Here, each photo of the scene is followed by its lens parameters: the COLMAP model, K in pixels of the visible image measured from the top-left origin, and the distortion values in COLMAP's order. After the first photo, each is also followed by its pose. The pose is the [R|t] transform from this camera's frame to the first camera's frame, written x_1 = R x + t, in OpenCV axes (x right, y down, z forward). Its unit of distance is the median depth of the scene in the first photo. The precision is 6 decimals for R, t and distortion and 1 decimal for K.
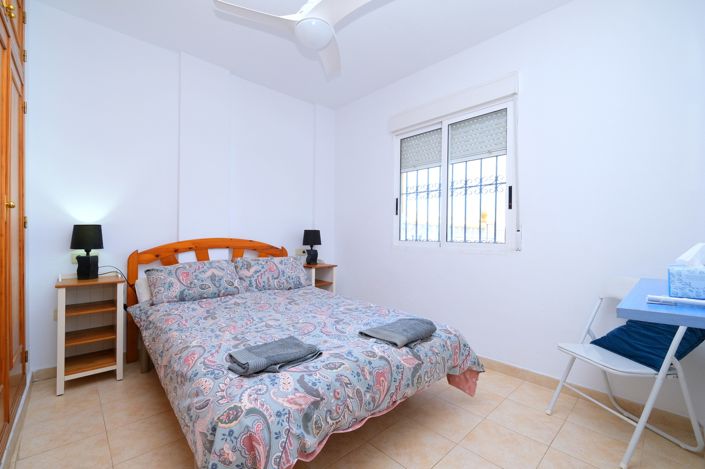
lens RADIAL K [[302.7, 0, 350.1], [0, 302.7, 236.6], [0, 0, 1]] dist [0.002411, 0.000179]
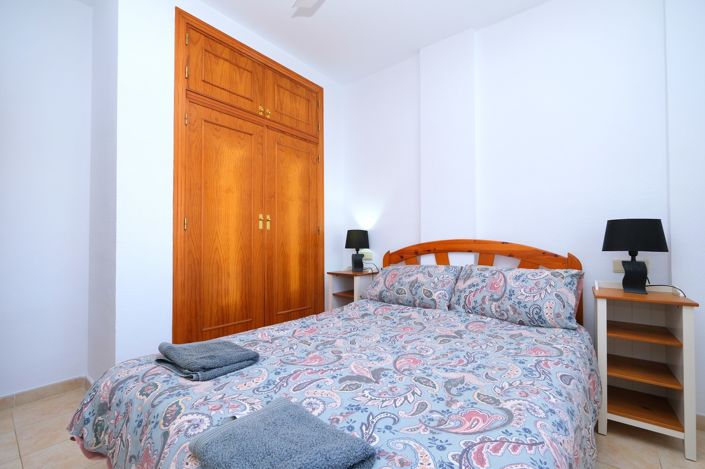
lens RADIAL K [[302.7, 0, 350.1], [0, 302.7, 236.6], [0, 0, 1]] dist [0.002411, 0.000179]
pose [[0.136745, -0.032593, -0.990070, 0.370137], [0.001538, 0.999464, -0.032690, 0.025793], [0.990605, 0.002948, 0.136722, 0.645612]]
